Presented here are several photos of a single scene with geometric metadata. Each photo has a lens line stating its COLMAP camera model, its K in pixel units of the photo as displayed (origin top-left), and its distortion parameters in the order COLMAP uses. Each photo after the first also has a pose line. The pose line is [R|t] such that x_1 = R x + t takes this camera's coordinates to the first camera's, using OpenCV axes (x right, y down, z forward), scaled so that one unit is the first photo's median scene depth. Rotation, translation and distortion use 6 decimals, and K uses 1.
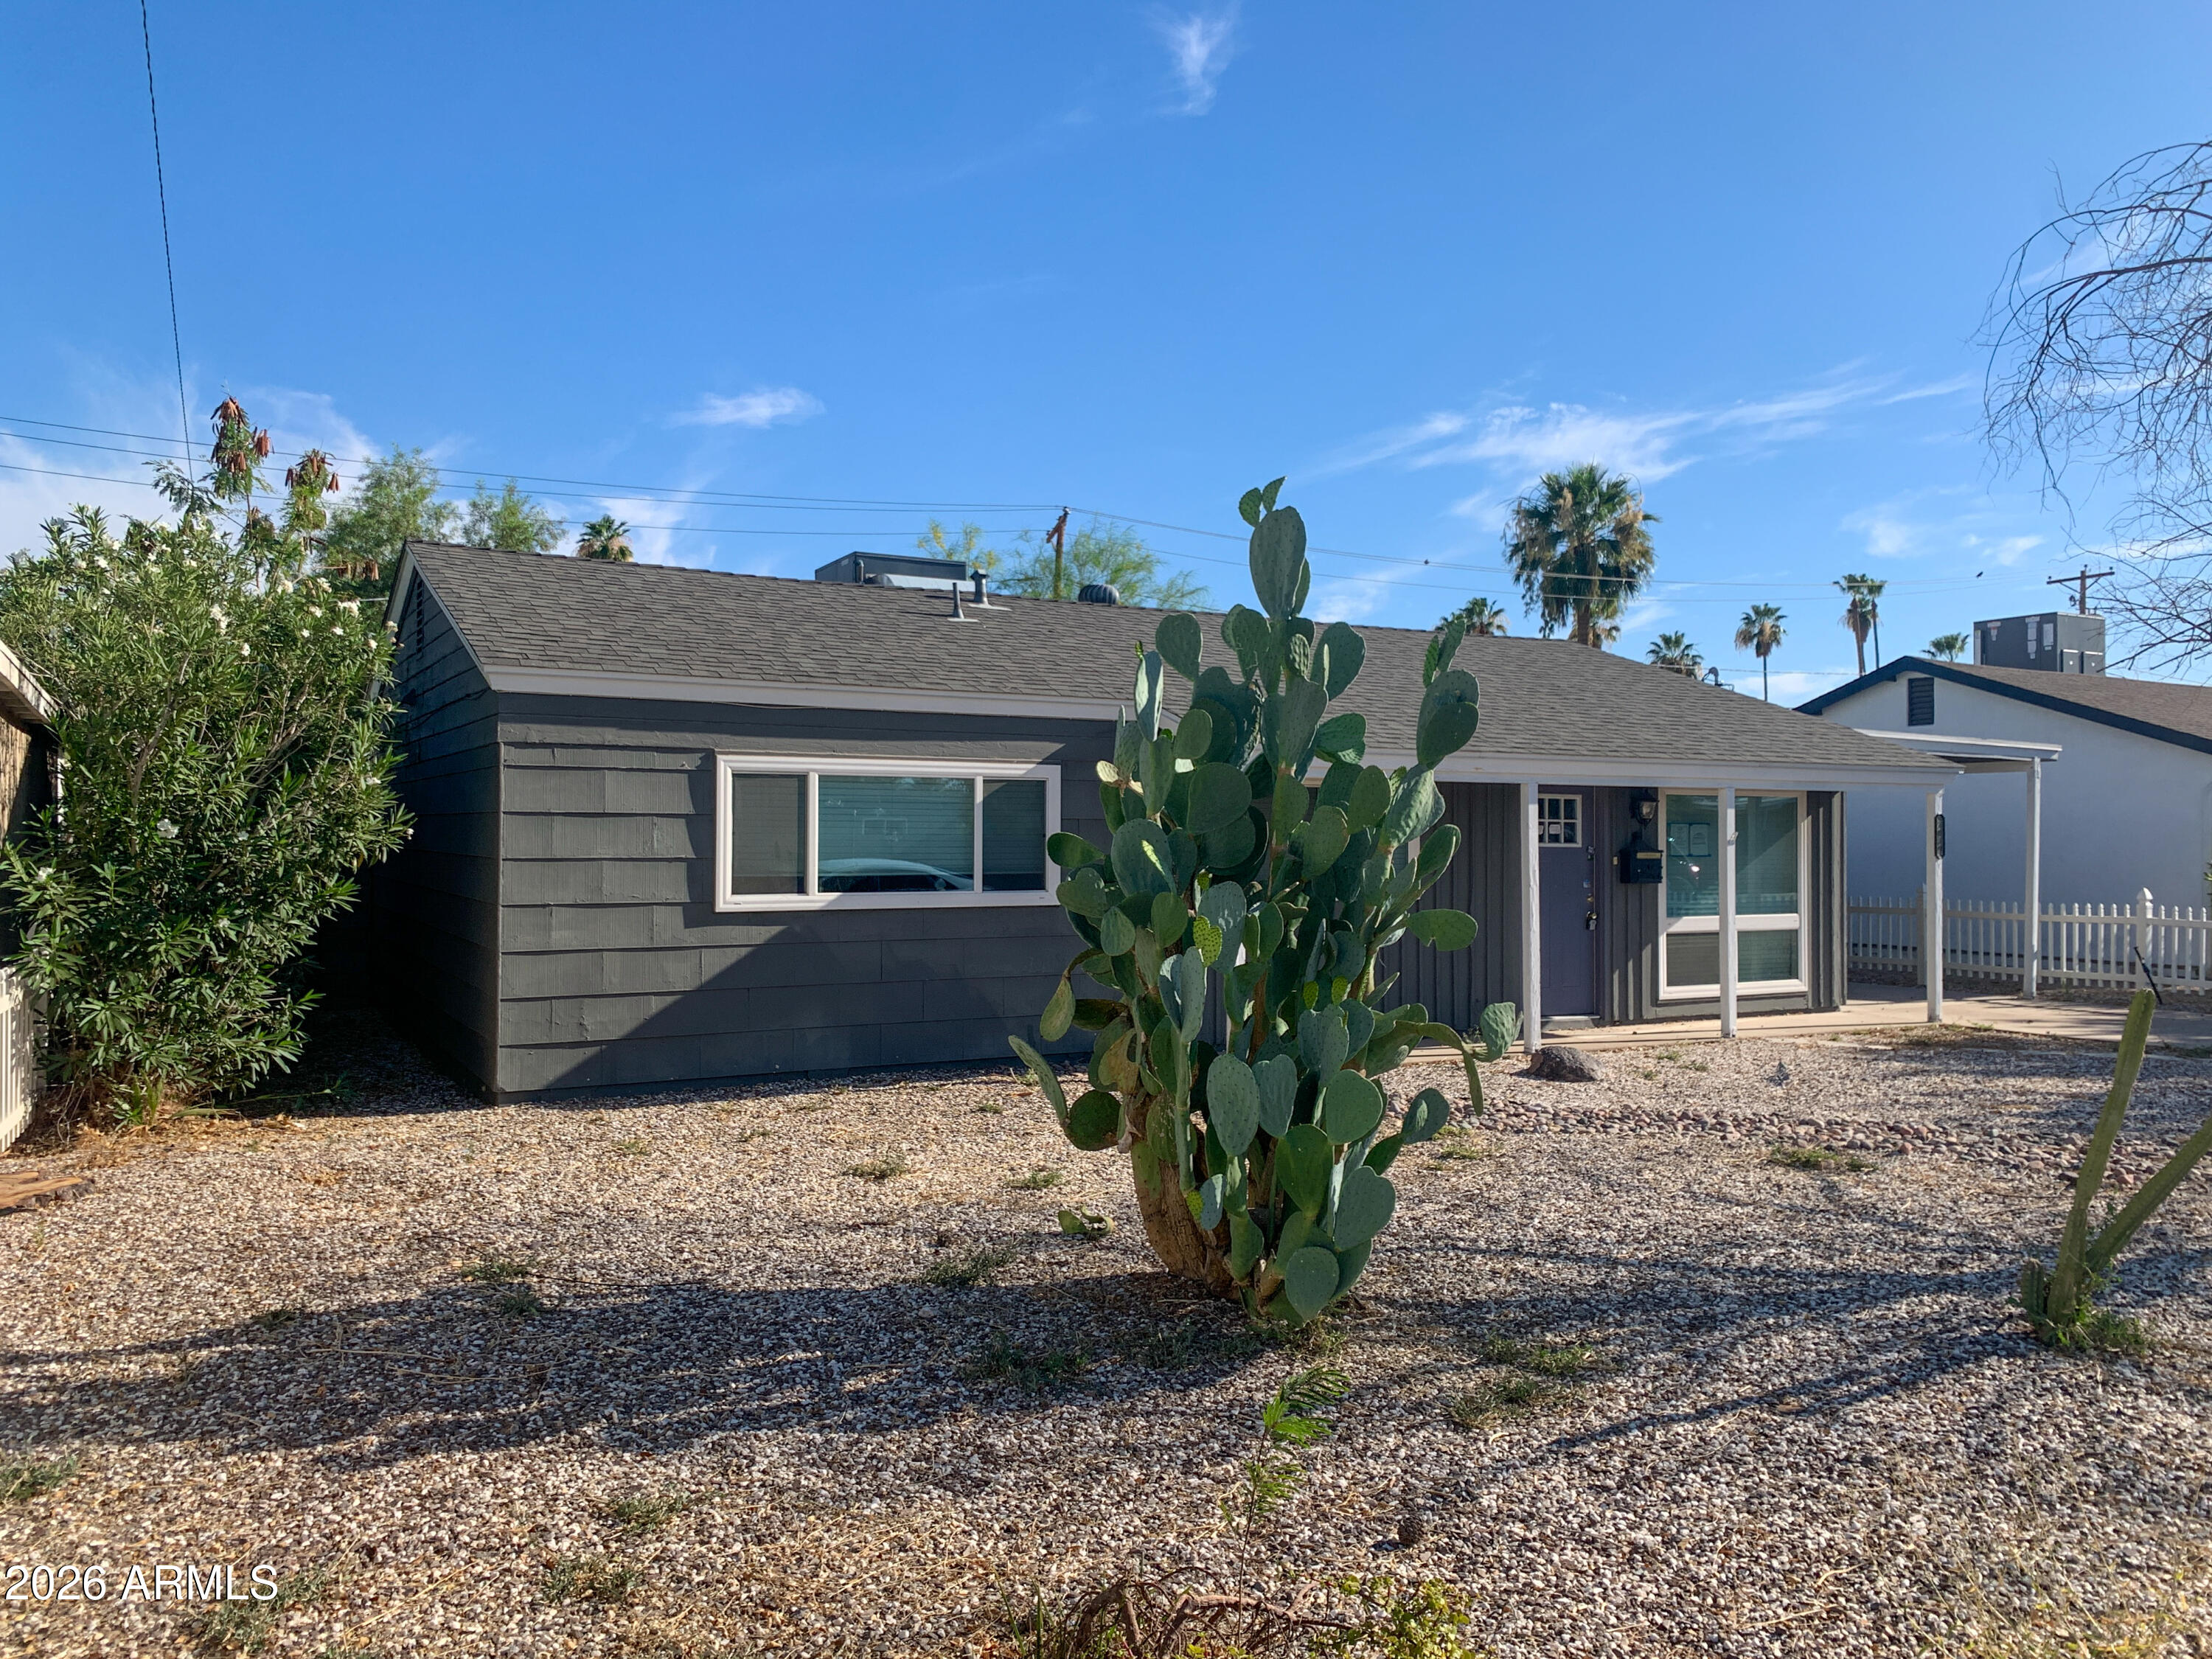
lens RADIAL K [[1652.1, 0, 1106.0], [0, 1652.1, 829.5], [0, 0, 1]] dist [-0.009411, -0.001833]
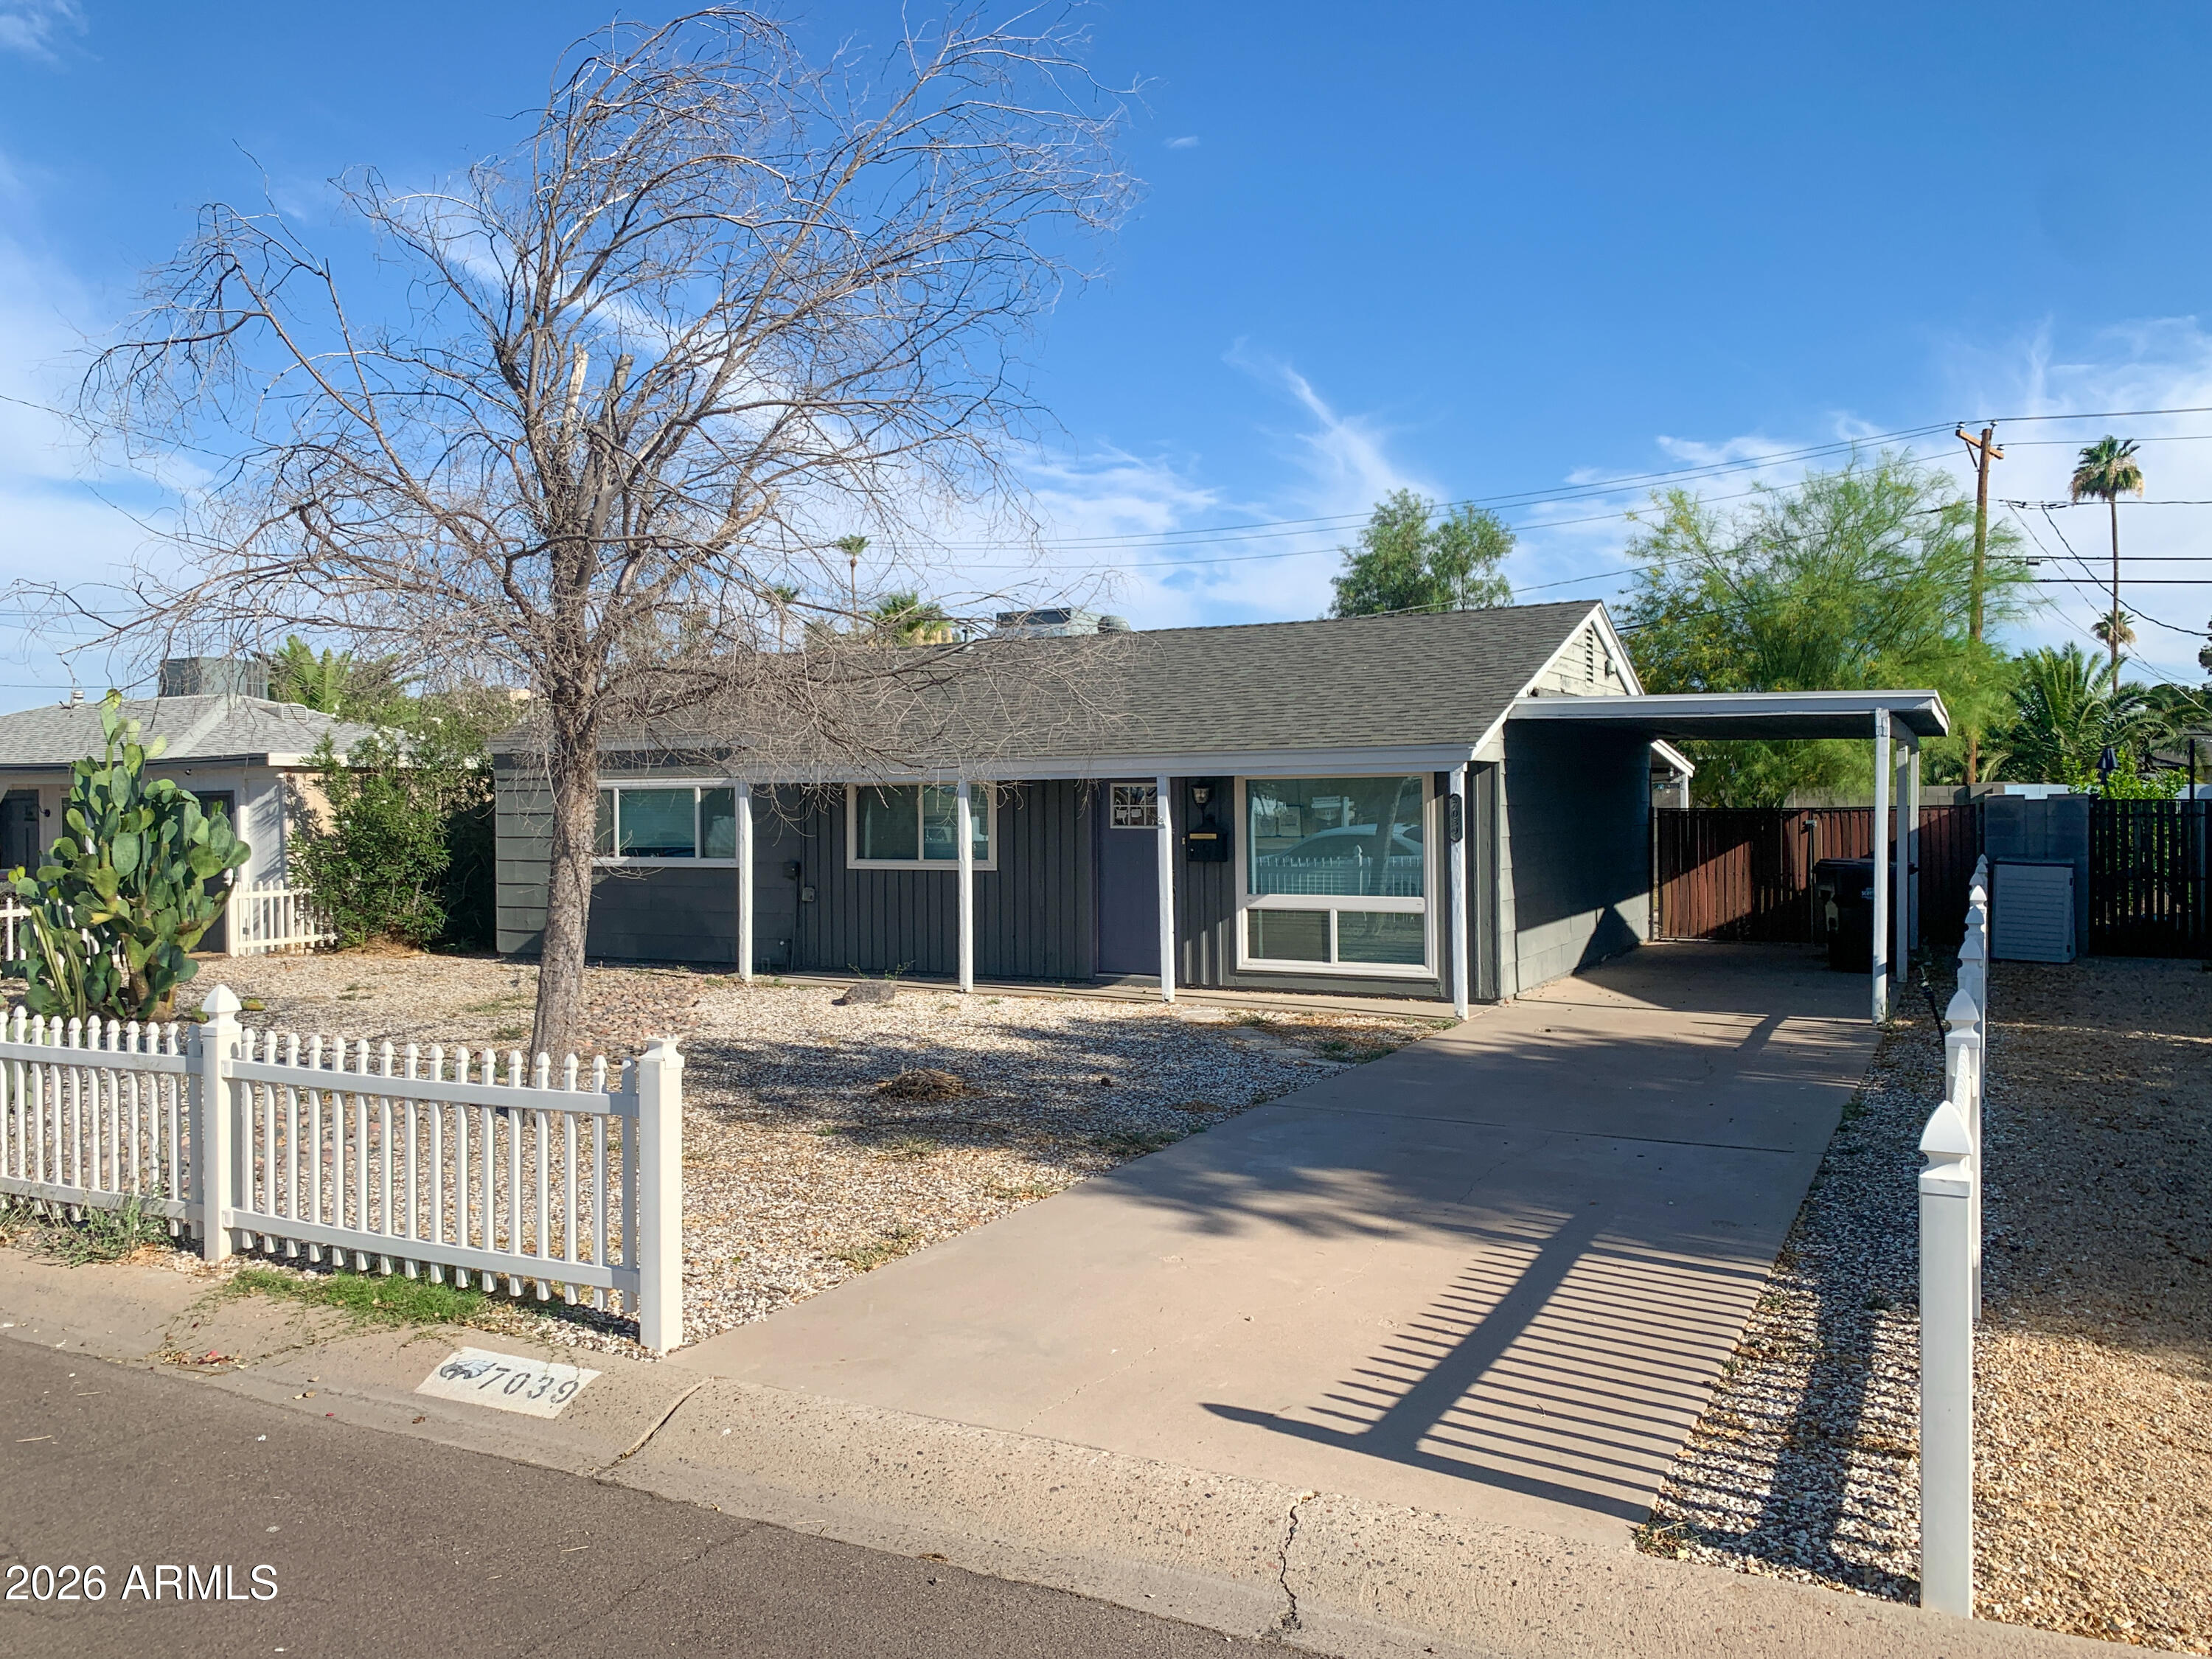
lens RADIAL K [[1652.1, 0, 1106.0], [0, 1652.1, 829.5], [0, 0, 1]] dist [-0.009411, -0.001833]
pose [[0.566621, 0.002627, -0.823974, 1.526568], [0.018605, 0.999699, 0.015982, -0.008693], [0.823768, -0.024386, 0.566402, 0.420175]]
